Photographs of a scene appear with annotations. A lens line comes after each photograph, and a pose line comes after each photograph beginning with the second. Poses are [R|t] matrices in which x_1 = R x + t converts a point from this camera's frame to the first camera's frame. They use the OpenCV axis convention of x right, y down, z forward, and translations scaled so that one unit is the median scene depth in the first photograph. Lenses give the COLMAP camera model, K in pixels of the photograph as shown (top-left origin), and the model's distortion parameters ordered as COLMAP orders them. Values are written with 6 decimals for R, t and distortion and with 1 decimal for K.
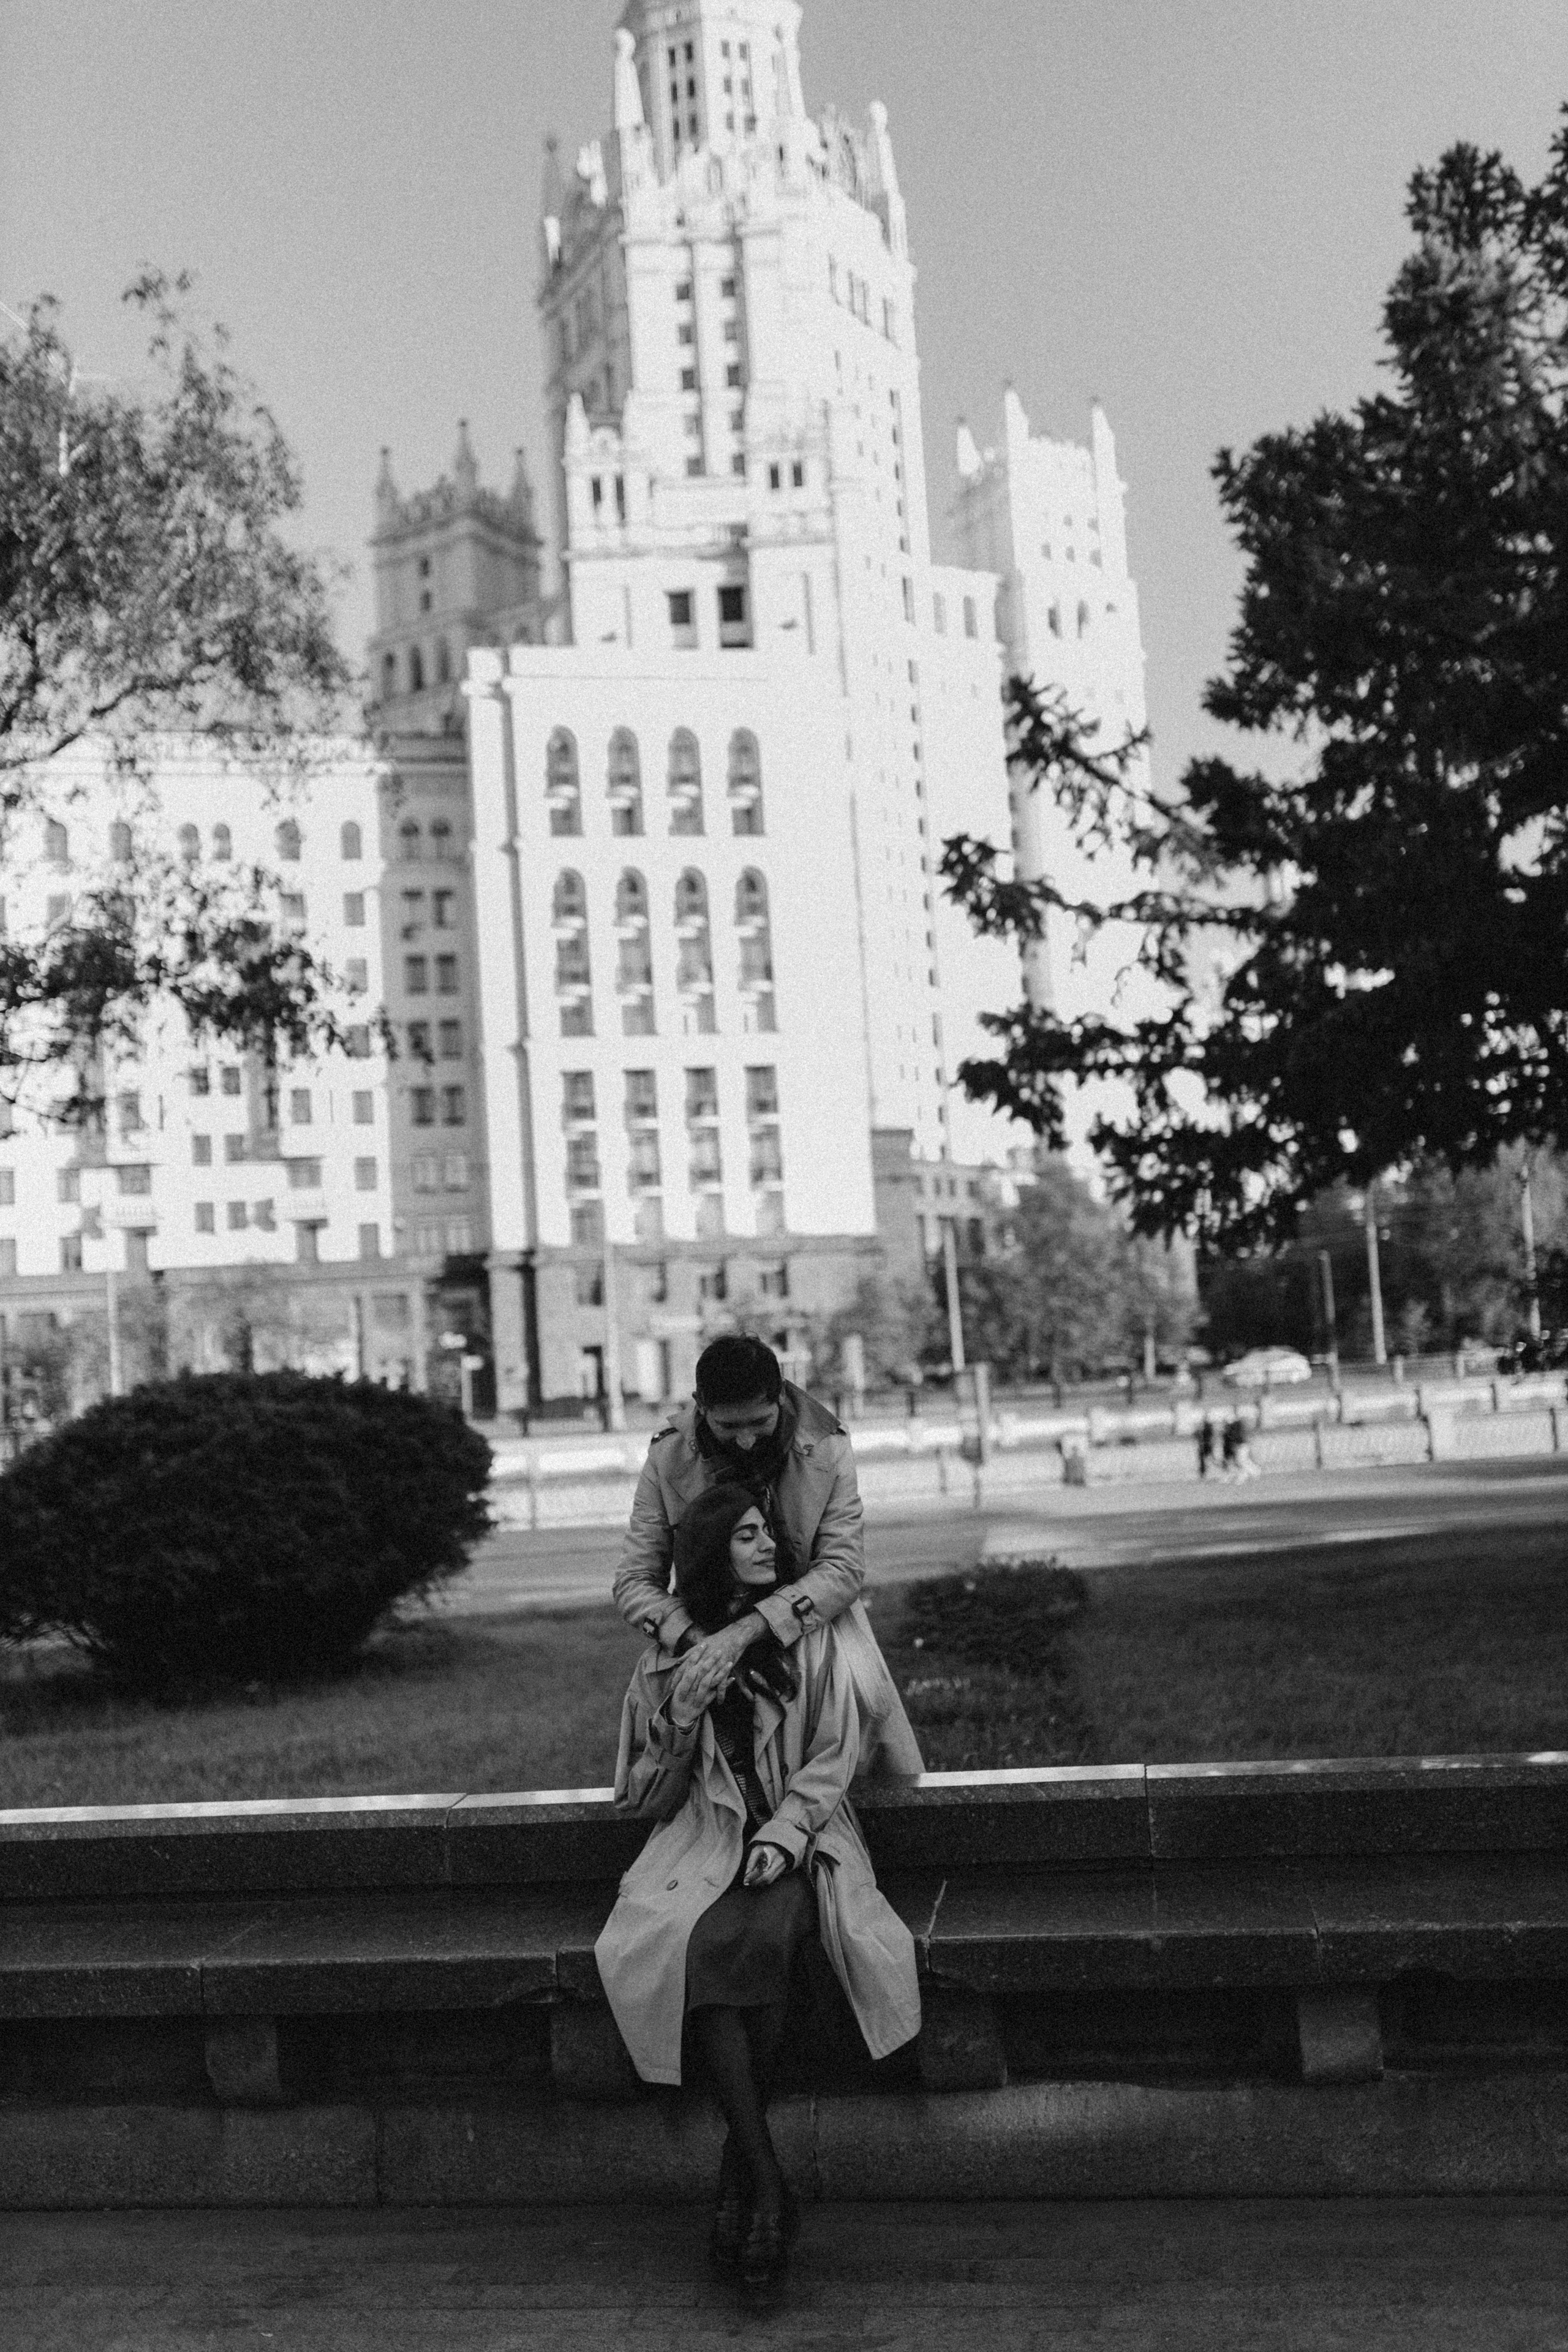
lens RADIAL K [[2232.2, 0, 792.4], [0, 2232.2, 1185.9], [0, 0, 1]] dist [-0.002760, 0.017204]
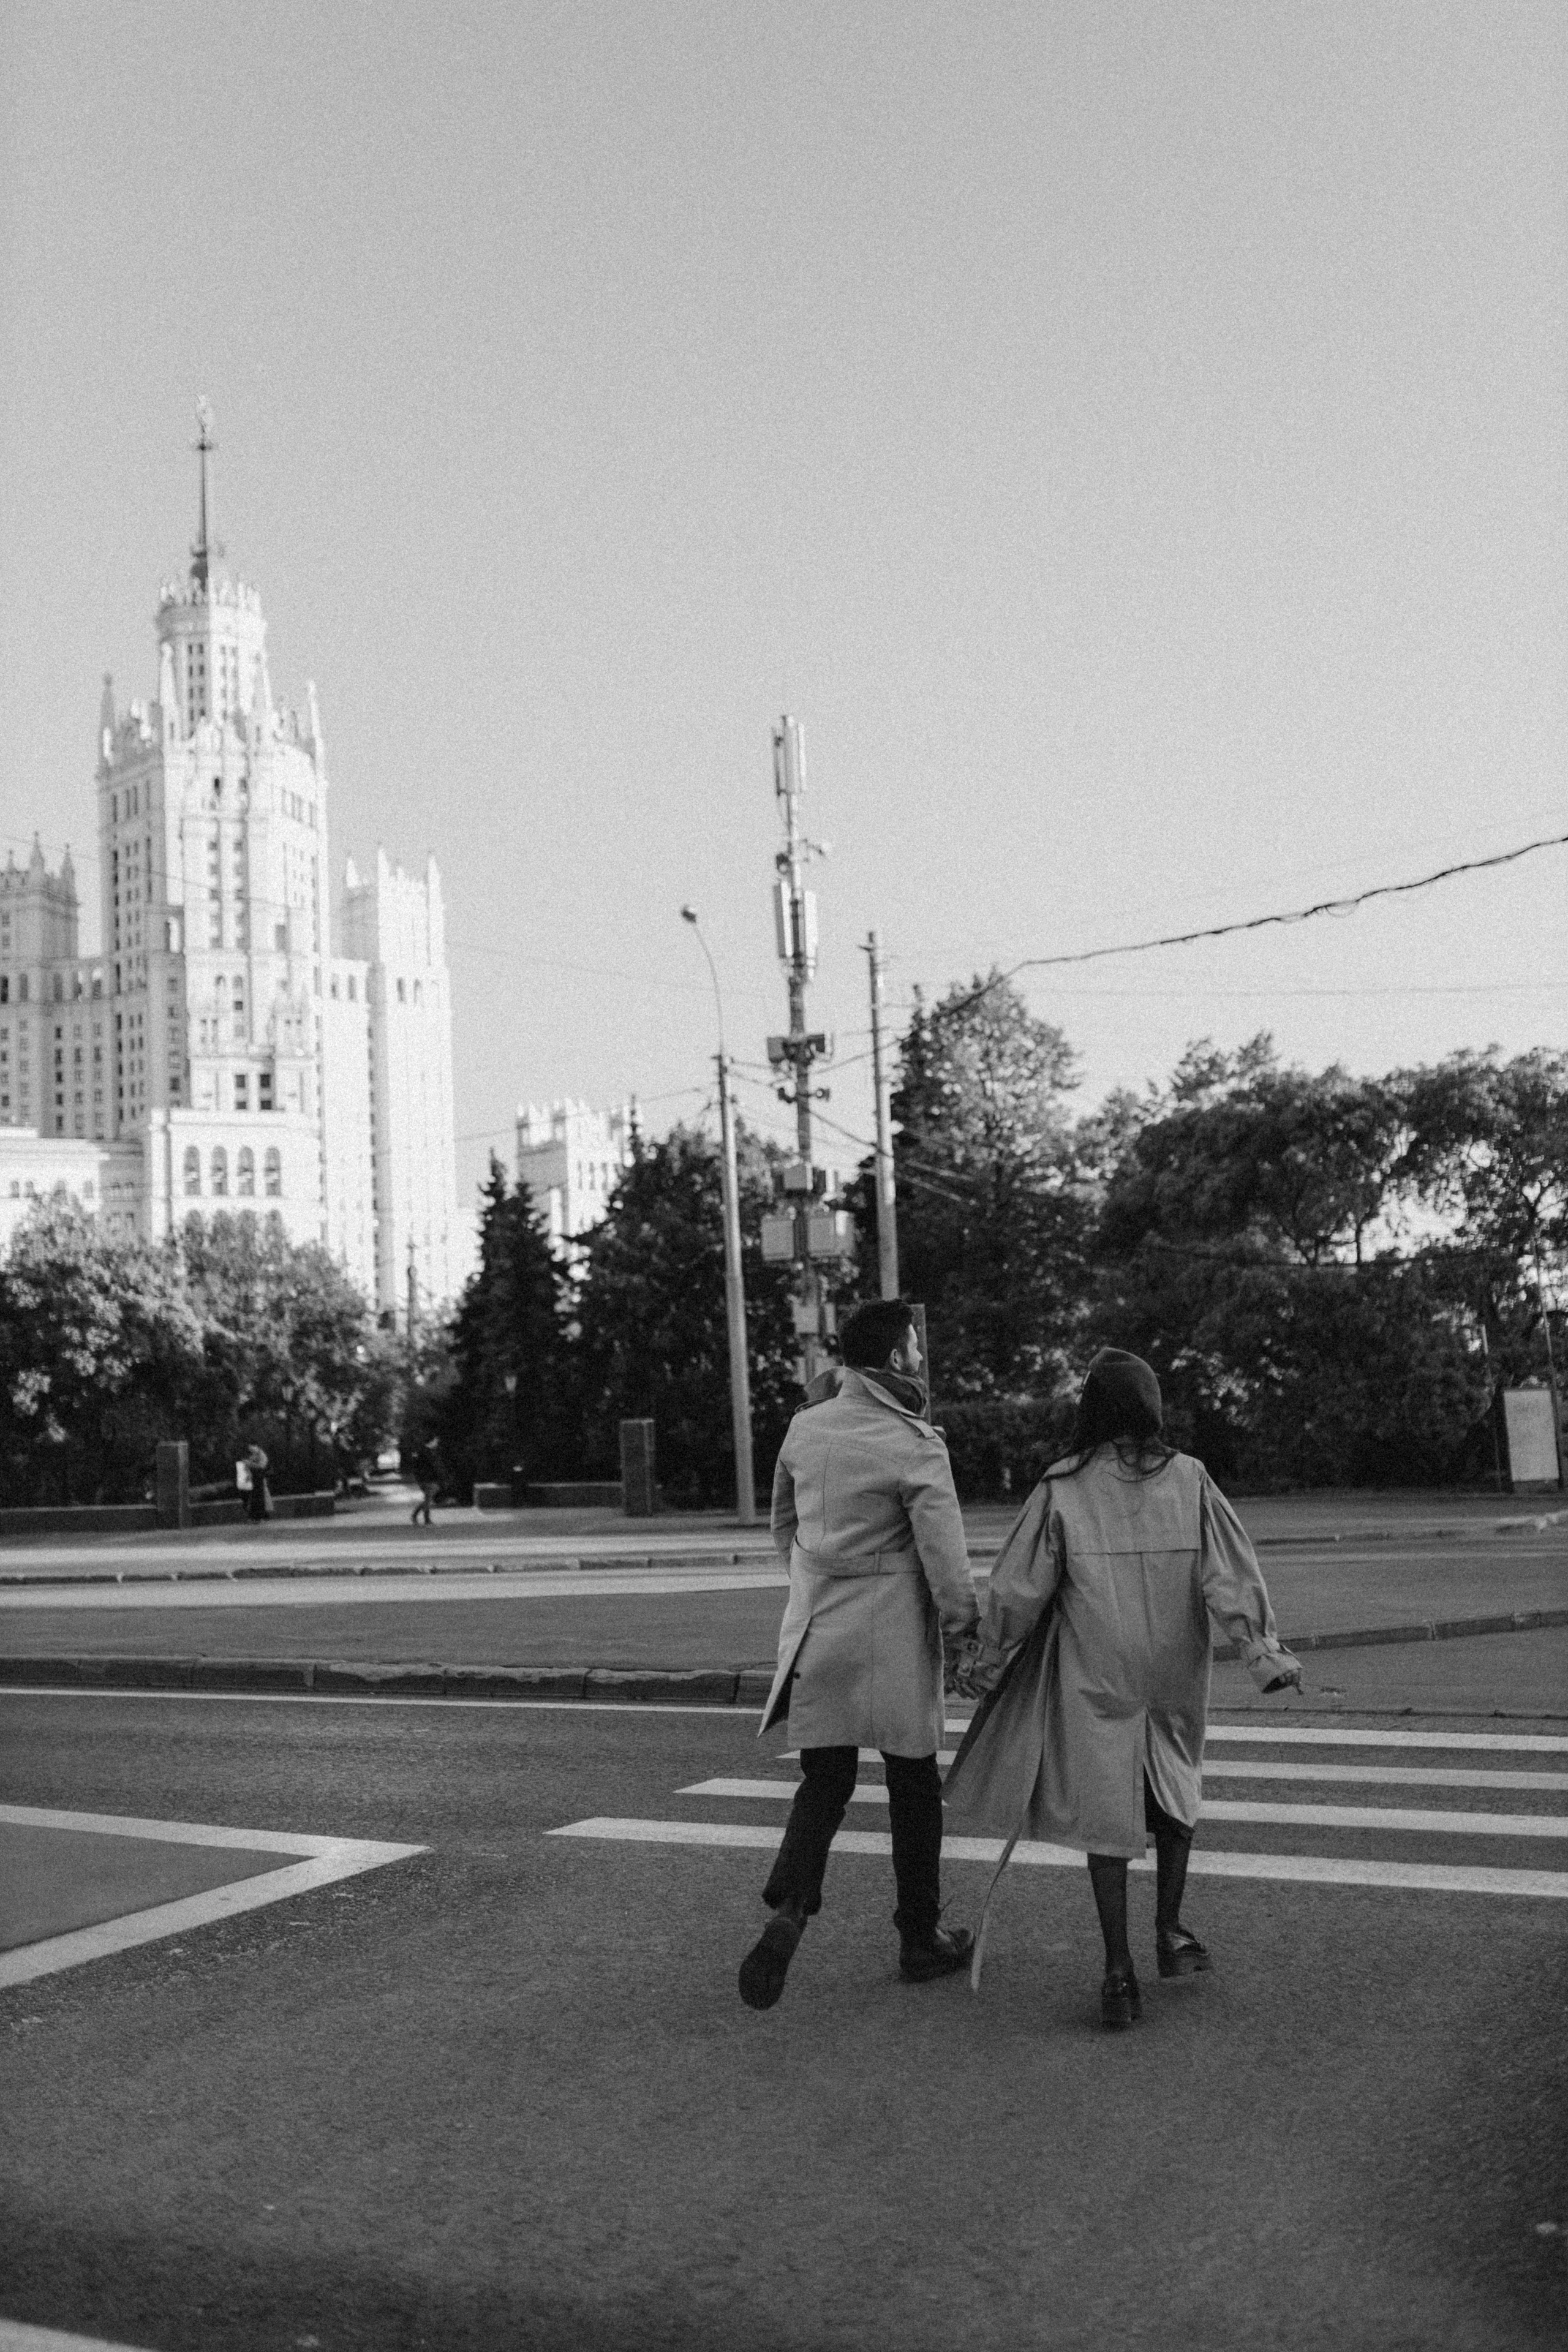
lens RADIAL K [[2229.3, 0, 790.2], [0, 2229.3, 1186.6], [0, 0, 1]] dist [-0.002657, 0.006953]
pose [[0.949613, 0.045165, 0.310154, -0.225853], [-0.039630, 0.998923, -0.024128, -0.134777], [-0.310910, 0.010621, 0.950380, -1.314904]]
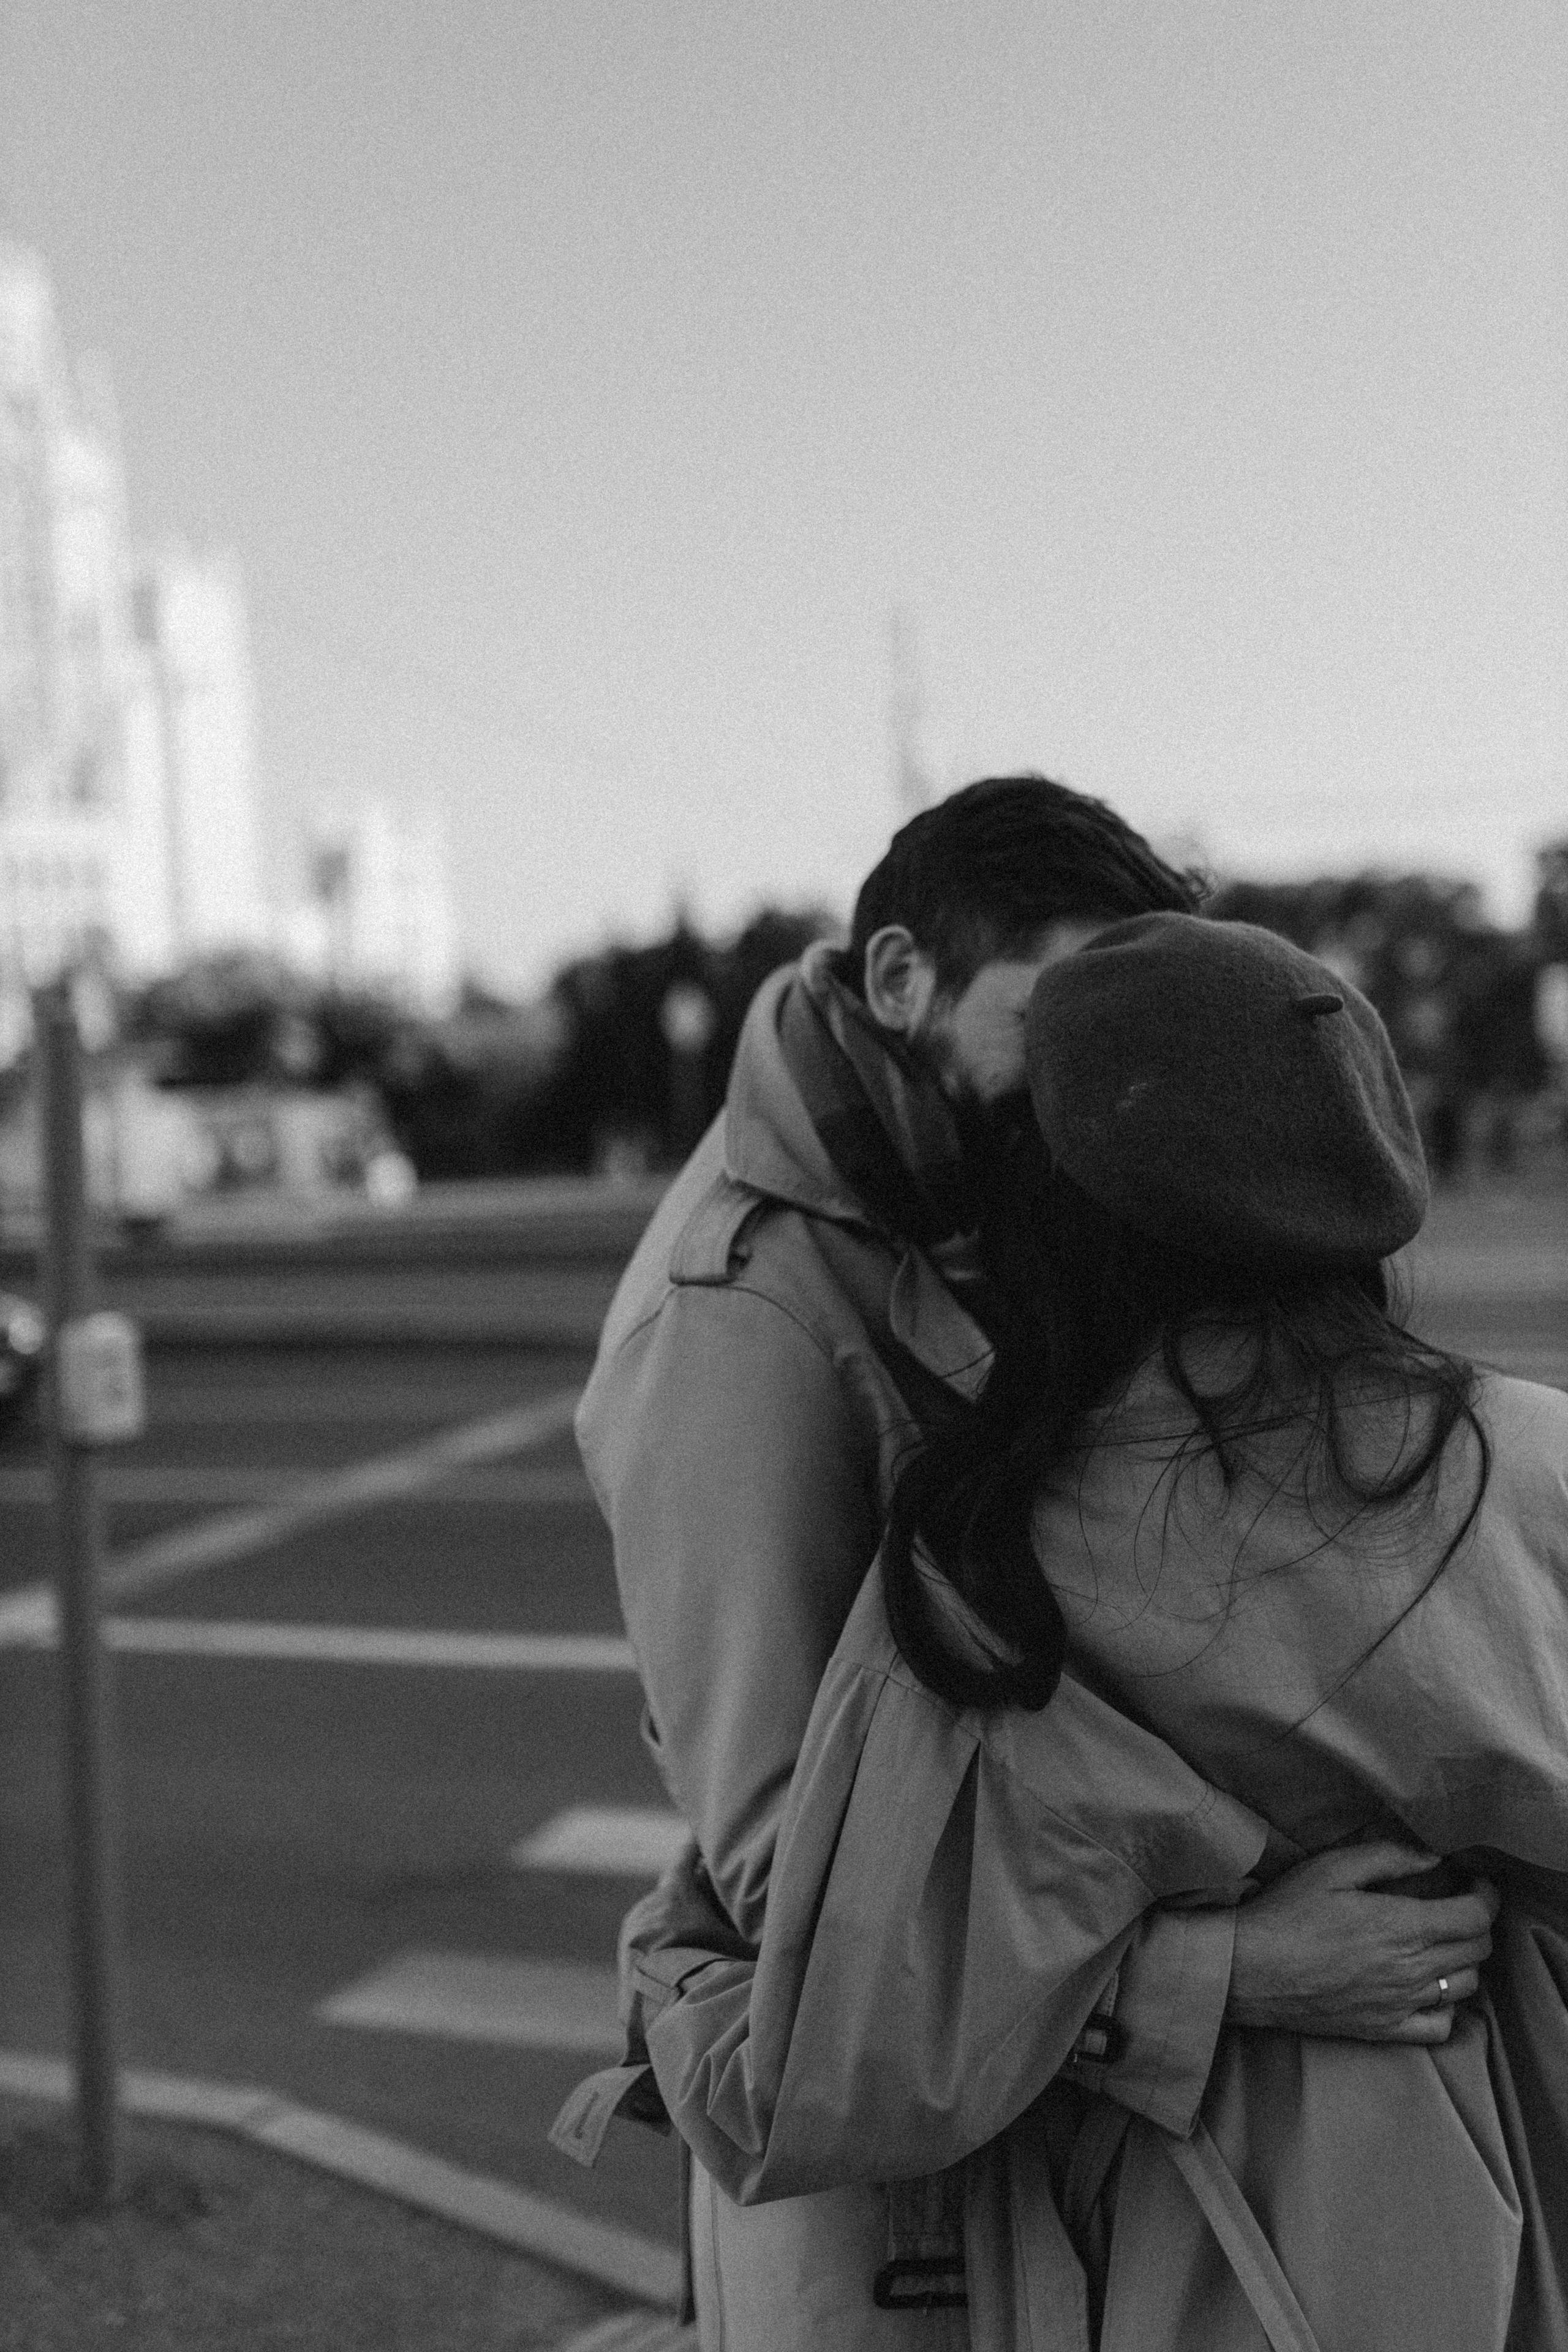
lens RADIAL K [[2273.8, 0, 777.3], [0, 2273.8, 1129.1], [0, 0, 1]] dist [0.011419, 0.010379]
pose [[0.908470, 0.011634, 0.417788, -0.365501], [-0.049228, 0.995633, 0.079319, -0.142545], [-0.415041, -0.092626, 0.905075, -1.443954]]
